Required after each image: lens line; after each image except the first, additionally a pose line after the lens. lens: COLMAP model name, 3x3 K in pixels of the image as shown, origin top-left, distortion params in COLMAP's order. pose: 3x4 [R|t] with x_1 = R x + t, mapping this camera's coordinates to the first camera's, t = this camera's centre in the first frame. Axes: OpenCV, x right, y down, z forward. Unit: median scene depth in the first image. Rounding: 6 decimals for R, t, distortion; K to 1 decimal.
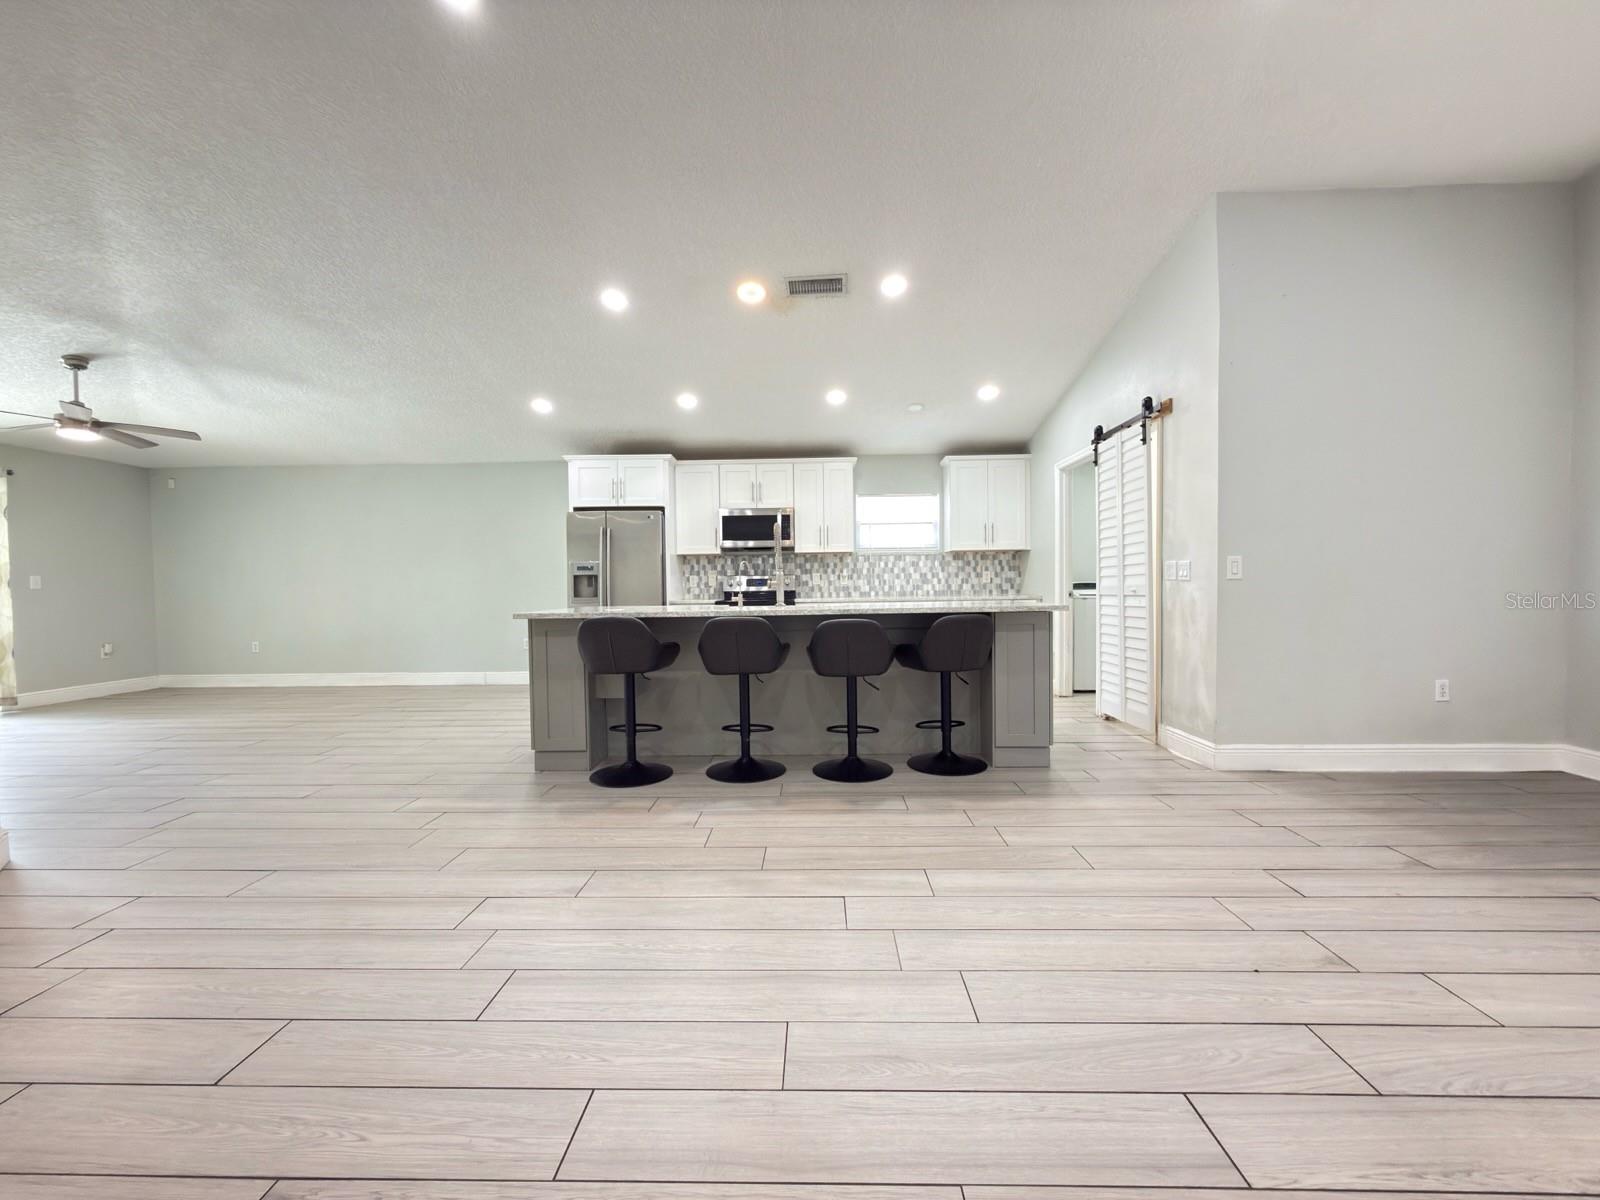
lens RADIAL K [[637.8, 0, 801.4], [0, 637.8, 603.8], [0, 0, 1]] dist [-0.000823, -0.000331]
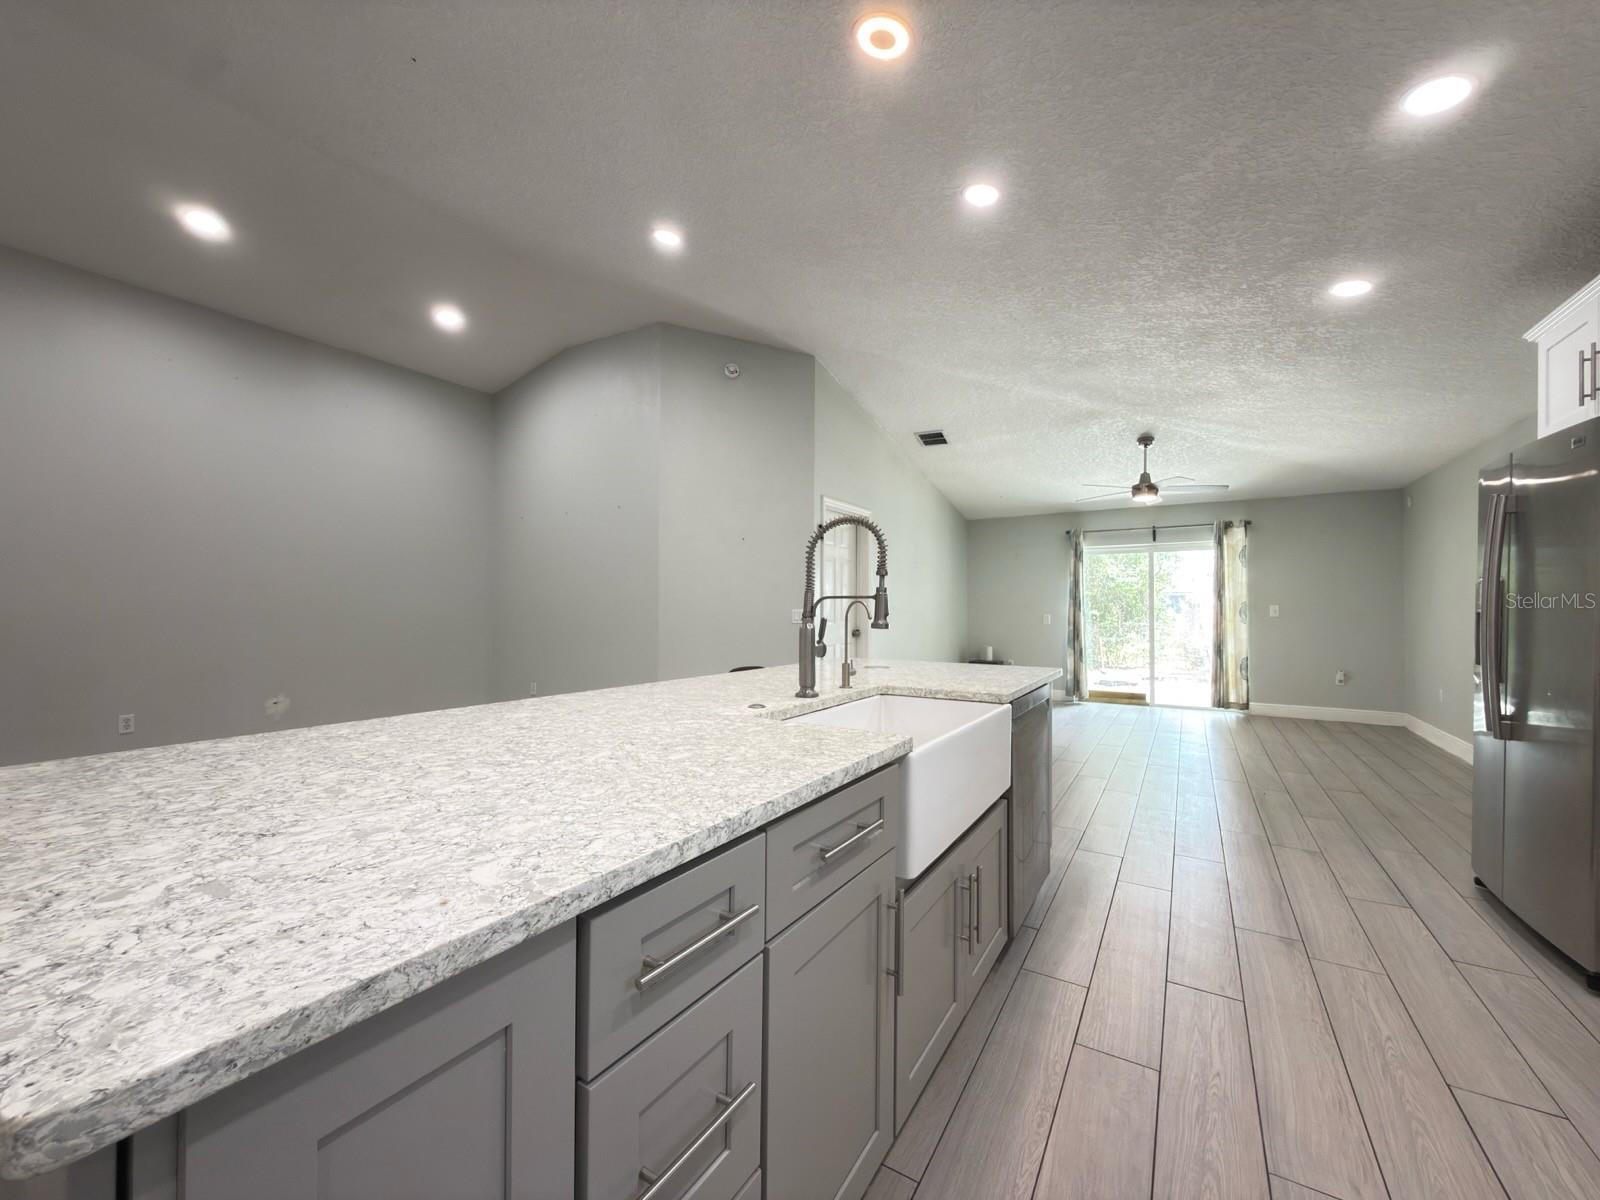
lens RADIAL K [[637.8, 0, 801.4], [0, 637.8, 599.3], [0, 0, 1]] dist [-0.000823, -0.000331]
pose [[-0.493667, -0.000577, -0.869651, 0.224870], [-0.022539, 0.999672, 0.012131, -0.044460], [0.869359, 0.025590, -0.493519, 0.727433]]
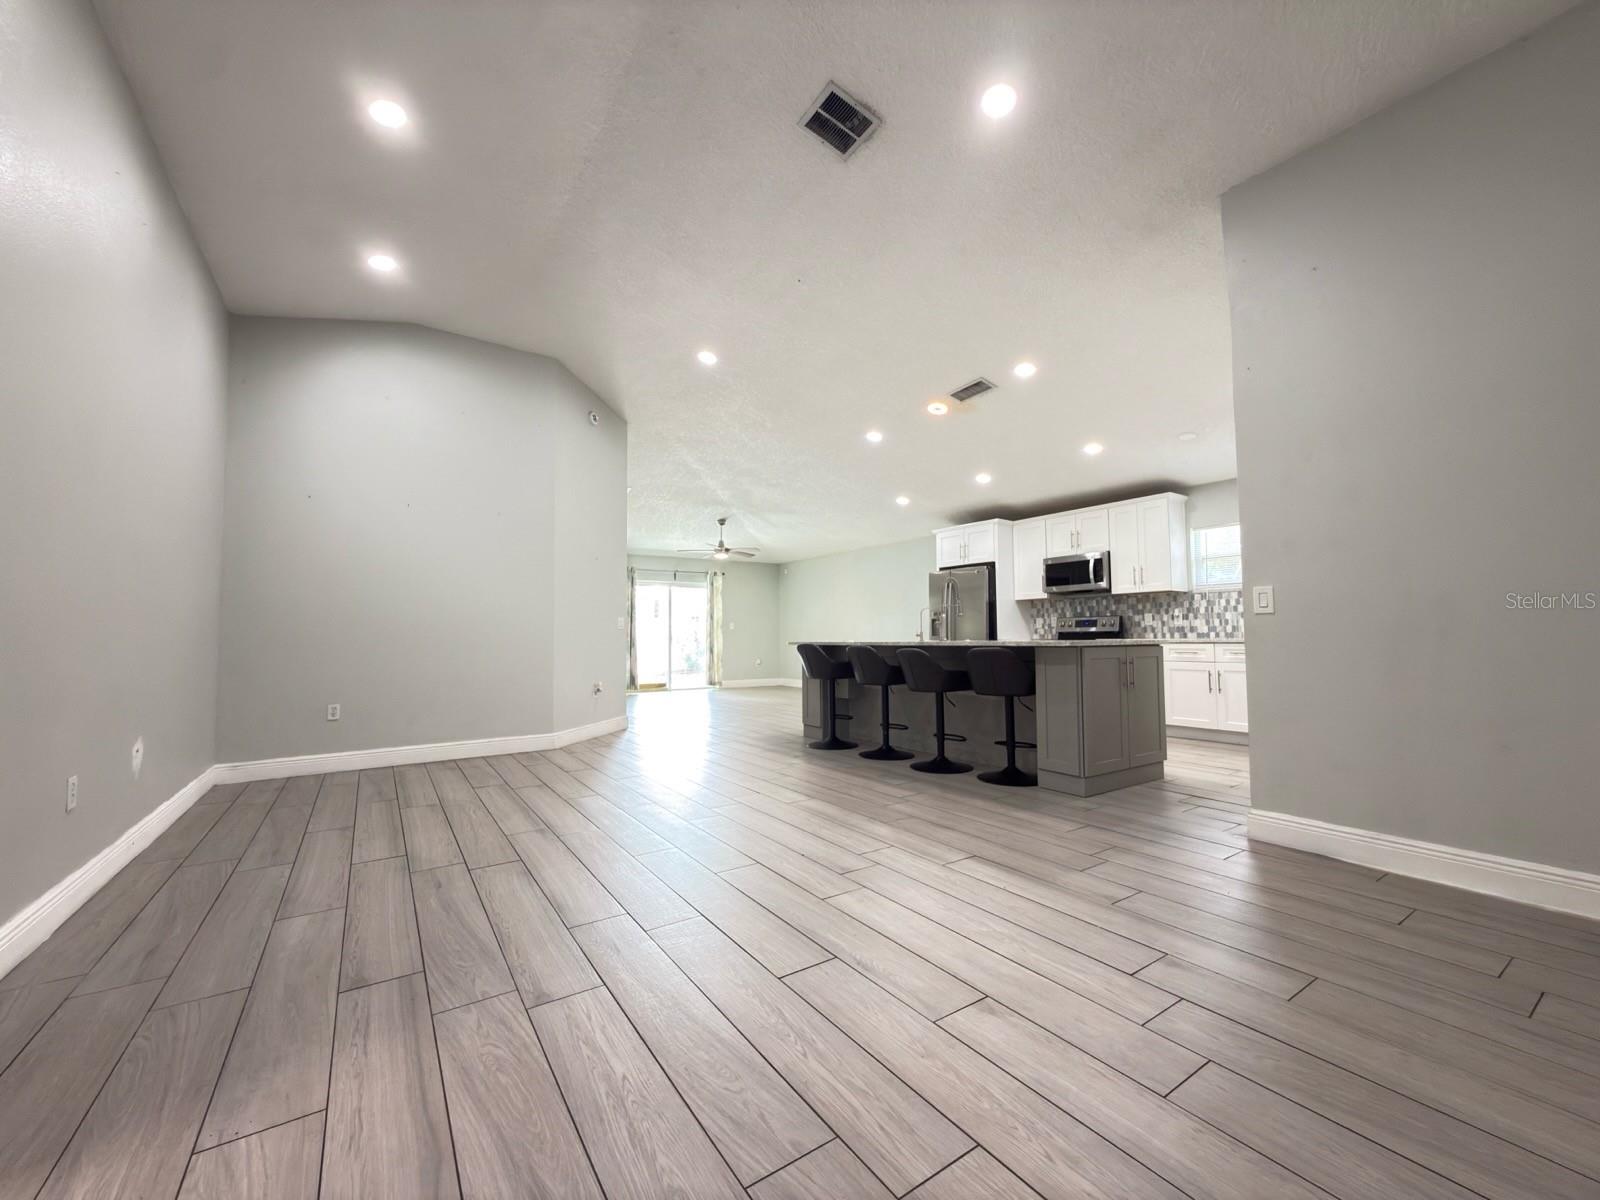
lens RADIAL K [[637.8, 0, 802.1], [0, 637.8, 595.8], [0, 0, 1]] dist [-0.000823, -0.000331]
pose [[0.580832, -0.043857, -0.812841, 0.513919], [-0.023811, 0.997205, -0.070819, 0.006750], [0.813675, 0.060489, 0.578164, 0.002374]]
